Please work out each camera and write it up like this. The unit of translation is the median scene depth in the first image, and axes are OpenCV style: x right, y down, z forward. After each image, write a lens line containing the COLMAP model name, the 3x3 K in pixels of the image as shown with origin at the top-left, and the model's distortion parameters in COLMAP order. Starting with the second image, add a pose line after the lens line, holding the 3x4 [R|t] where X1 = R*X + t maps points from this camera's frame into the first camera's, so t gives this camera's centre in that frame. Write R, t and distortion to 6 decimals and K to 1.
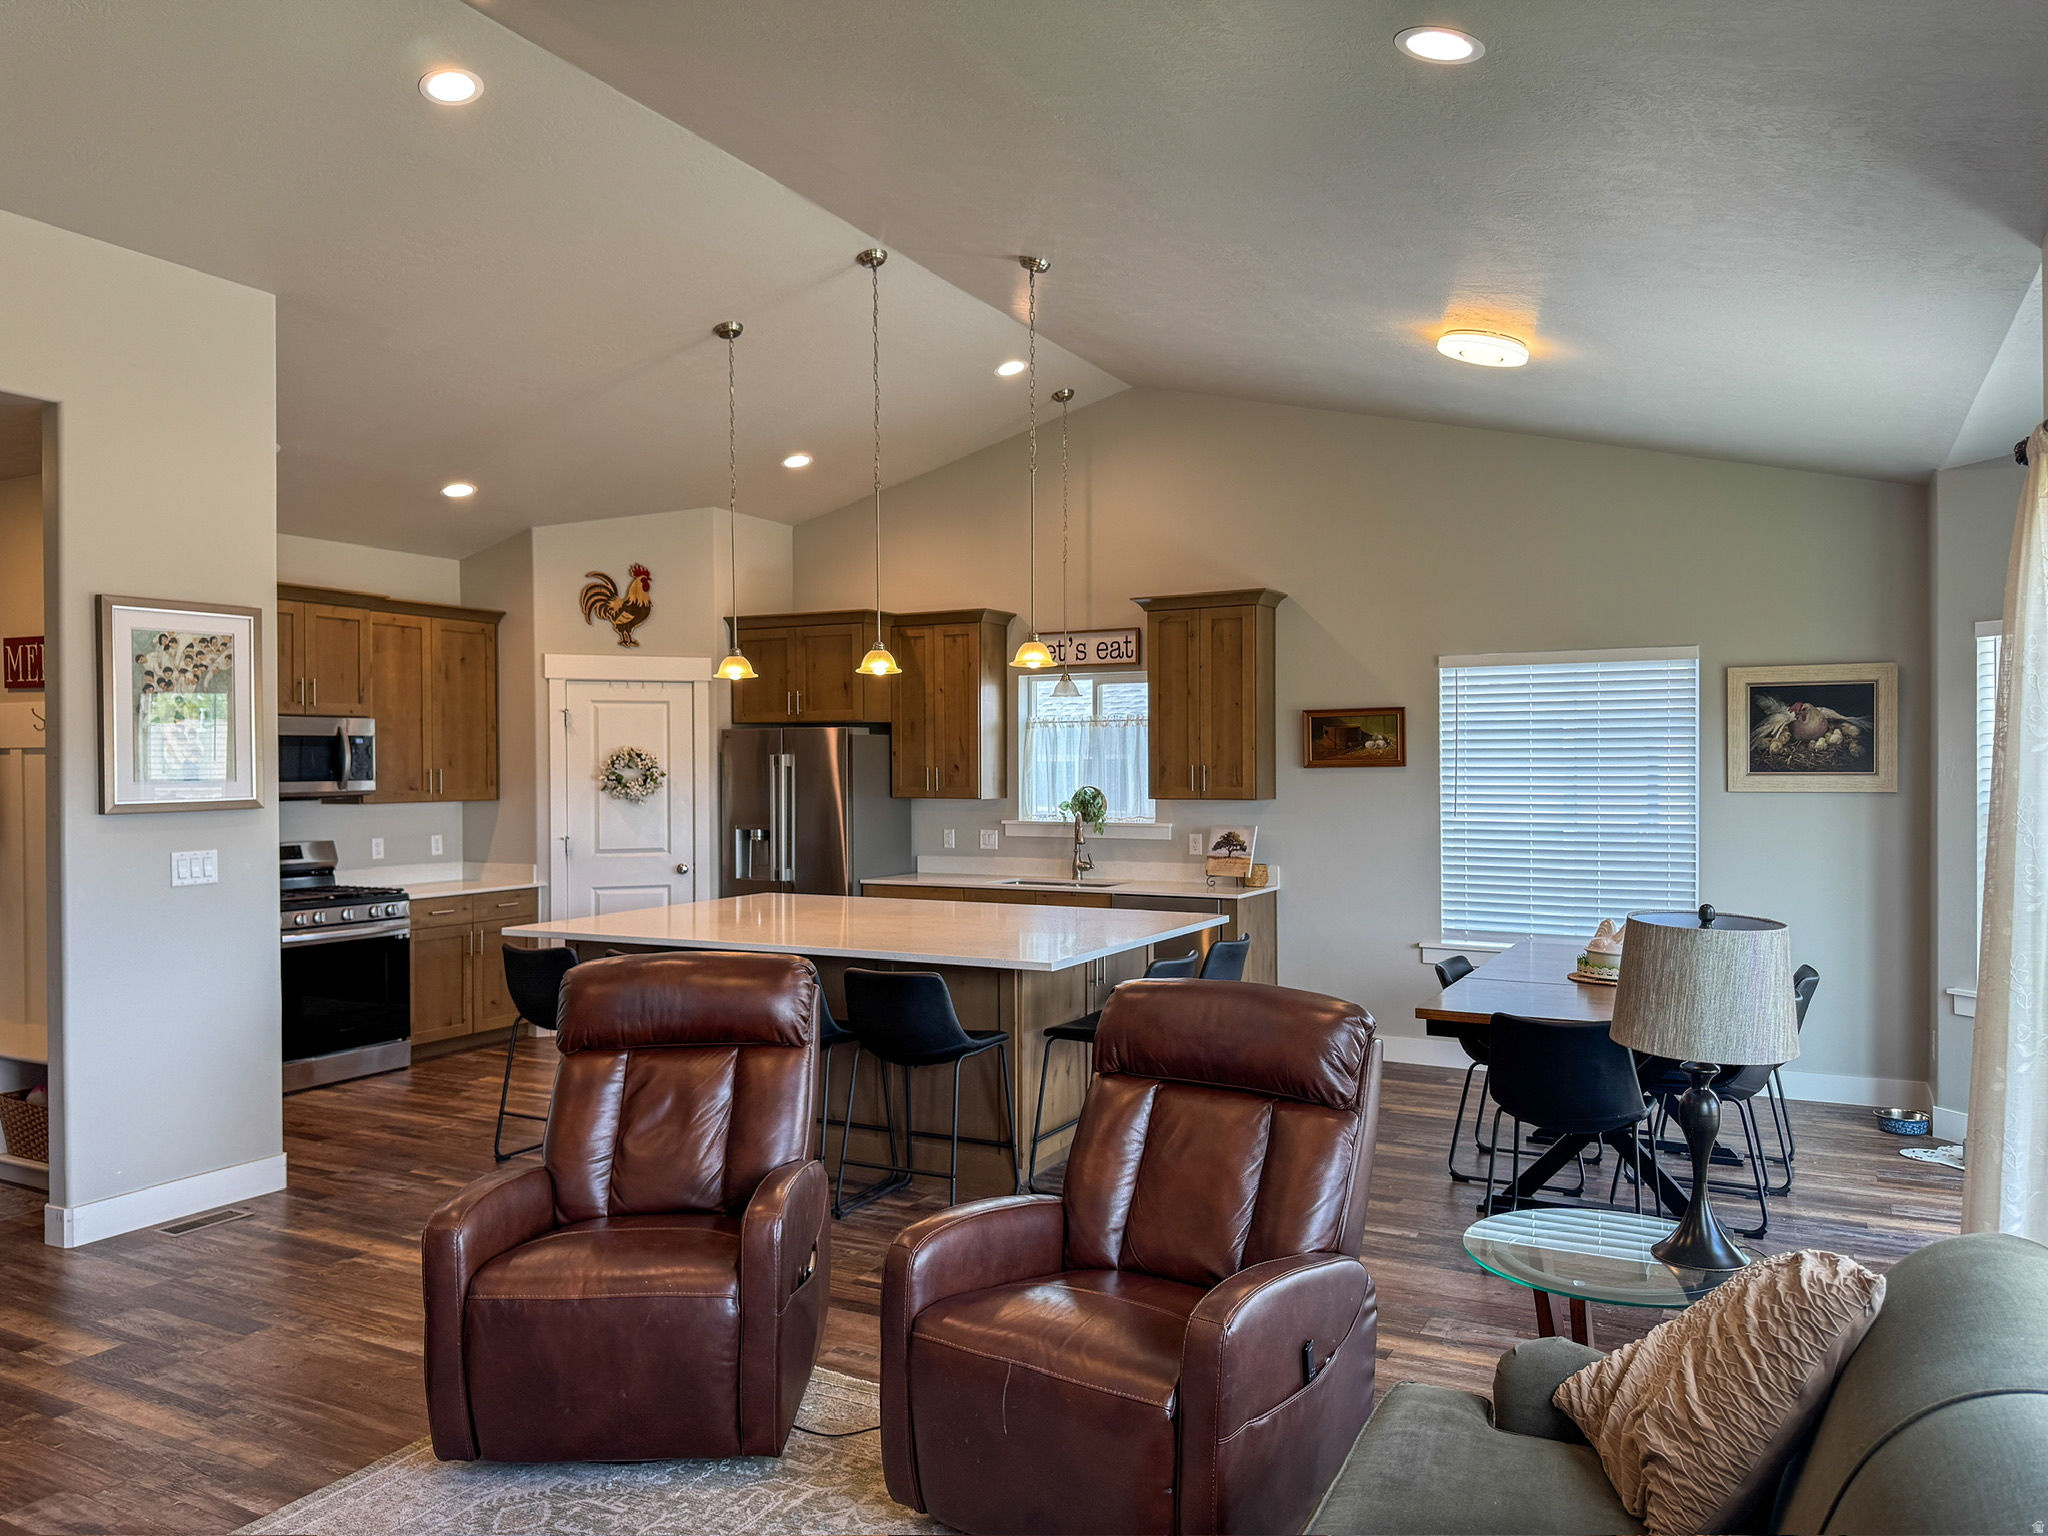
lens RADIAL K [[1432.4, 0, 1029.2], [0, 1432.4, 772.0], [0, 0, 1]] dist [0.076959, -0.095331]
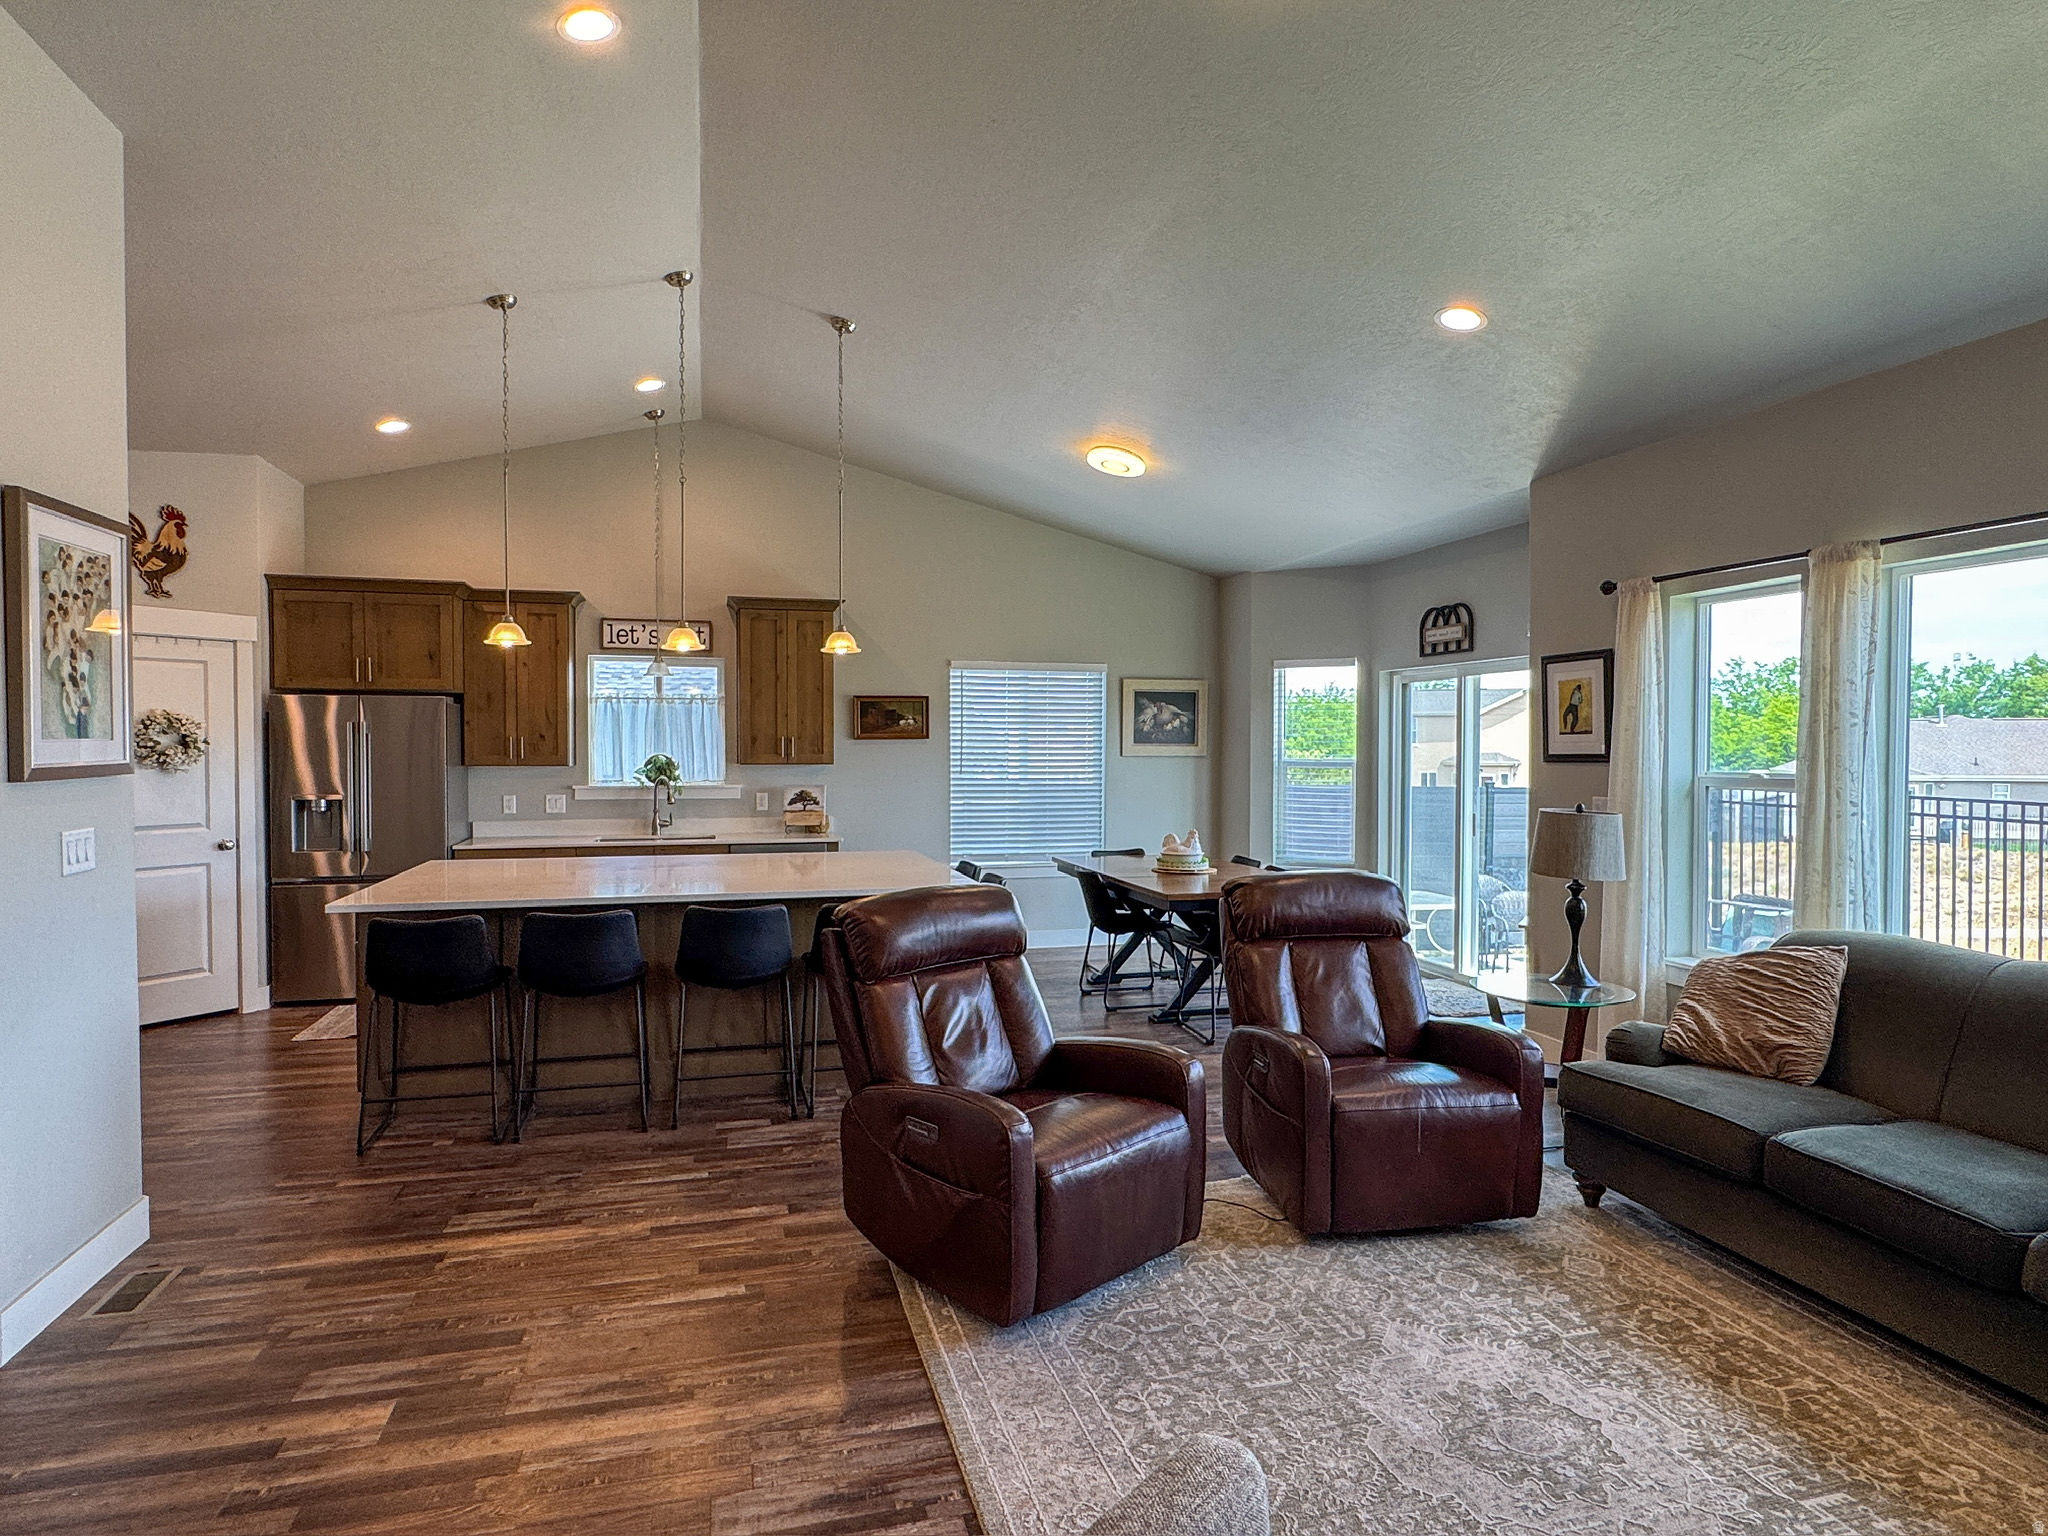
lens RADIAL K [[1143.9, 0, 1016.7], [0, 1143.9, 768.7], [0, 0, 1]] dist [-0.005928, -0.000495]
pose [[0.731360, -0.008591, 0.681937, -0.412118], [-0.001880, 0.999891, 0.014612, 0.008054], [-0.681989, -0.011969, 0.731265, 0.139375]]
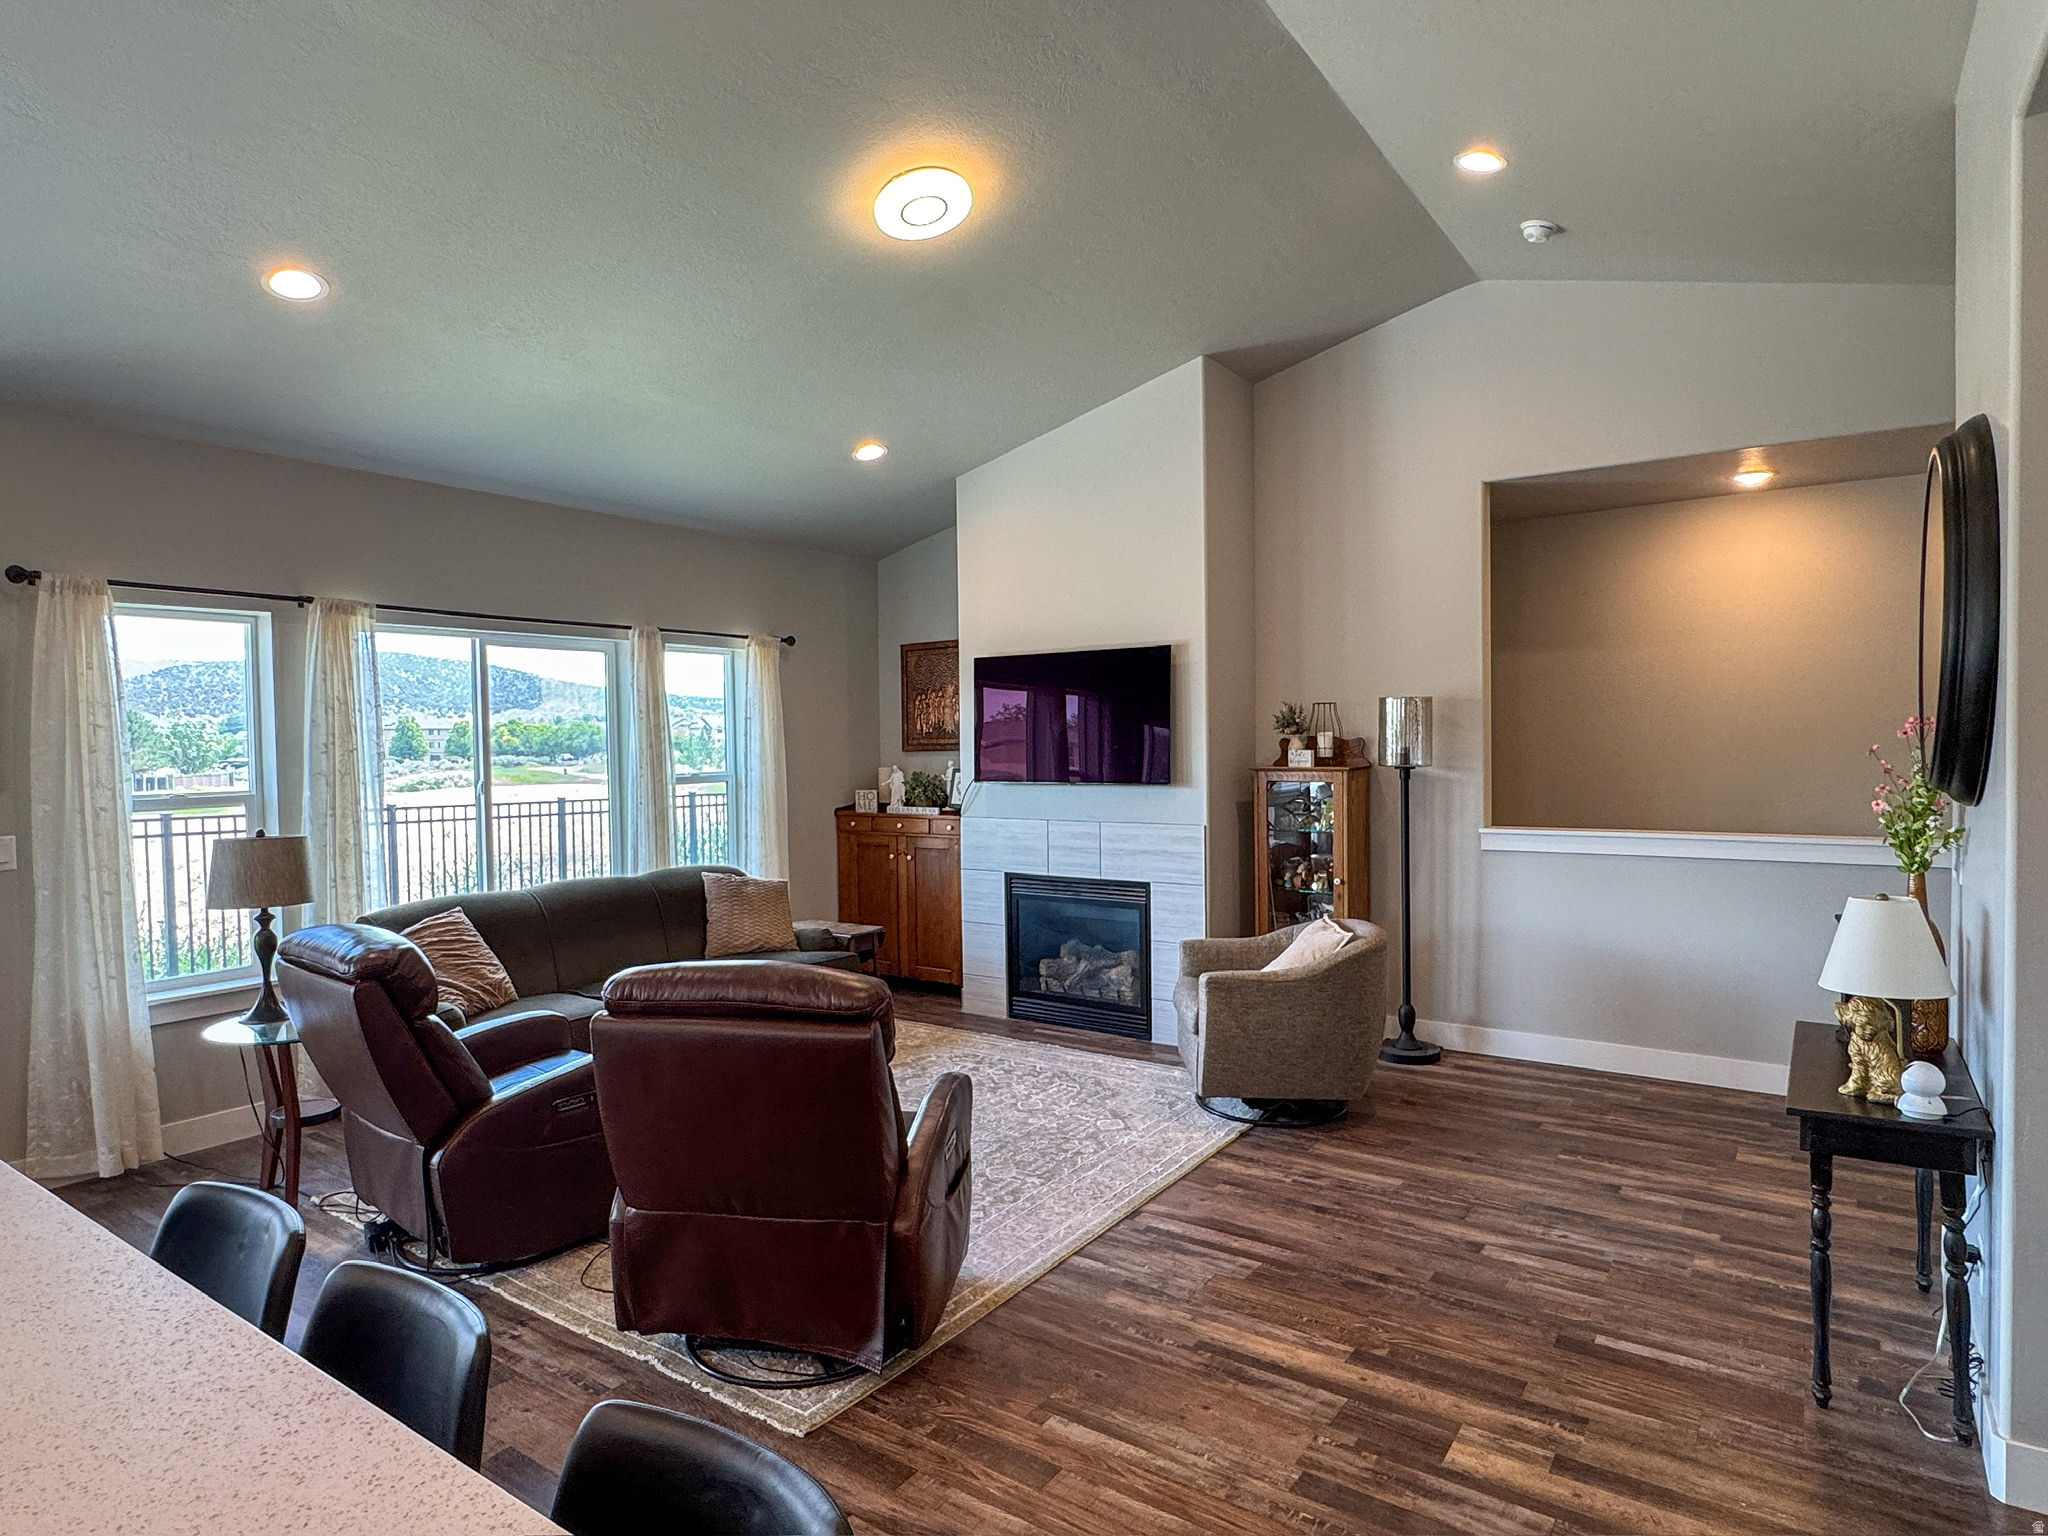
lens RADIAL K [[1143.9, 0, 1016.7], [0, 1143.9, 768.7], [0, 0, 1]] dist [-0.005928, -0.000495]
pose [[-0.991574, 0.016659, 0.128466, -0.244109], [0.021157, 0.999207, 0.033724, -0.005631], [-0.127802, 0.036157, -0.991140, 0.832621]]
